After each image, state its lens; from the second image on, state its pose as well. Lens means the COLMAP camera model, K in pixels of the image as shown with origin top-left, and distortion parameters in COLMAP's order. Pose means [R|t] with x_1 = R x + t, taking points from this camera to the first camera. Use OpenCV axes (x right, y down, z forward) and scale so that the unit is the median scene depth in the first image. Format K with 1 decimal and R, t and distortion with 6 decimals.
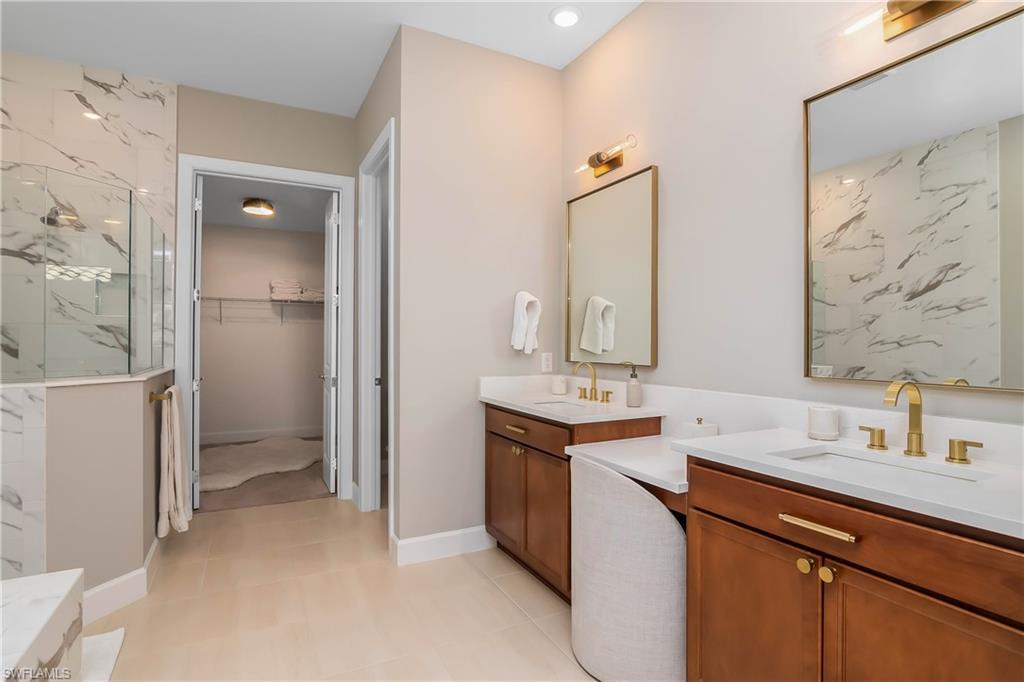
lens RADIAL K [[500.3, 0, 509.4], [0, 500.3, 336.8], [0, 0, 1]] dist [-0.022611, 0.003364]
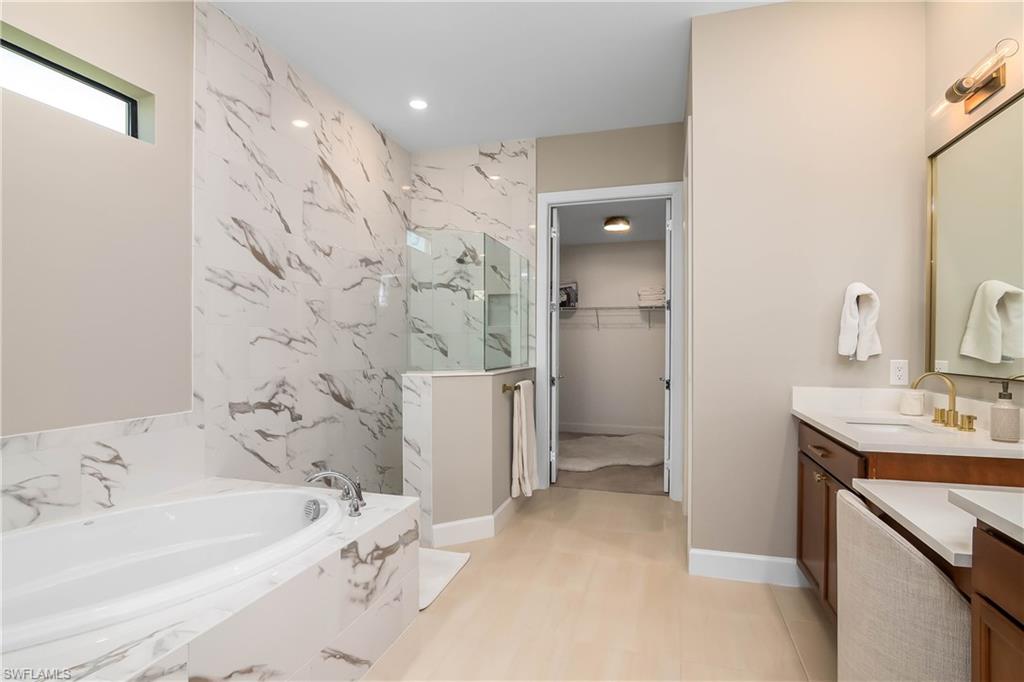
lens RADIAL K [[500.3, 0, 507.6], [0, 500.3, 344.8], [0, 0, 1]] dist [-0.022611, 0.003364]
pose [[0.727806, -0.001547, -0.685781, 0.160534], [0.007134, 0.999960, 0.005315, 0.000690], [0.685746, -0.008761, 0.727788, 0.038310]]
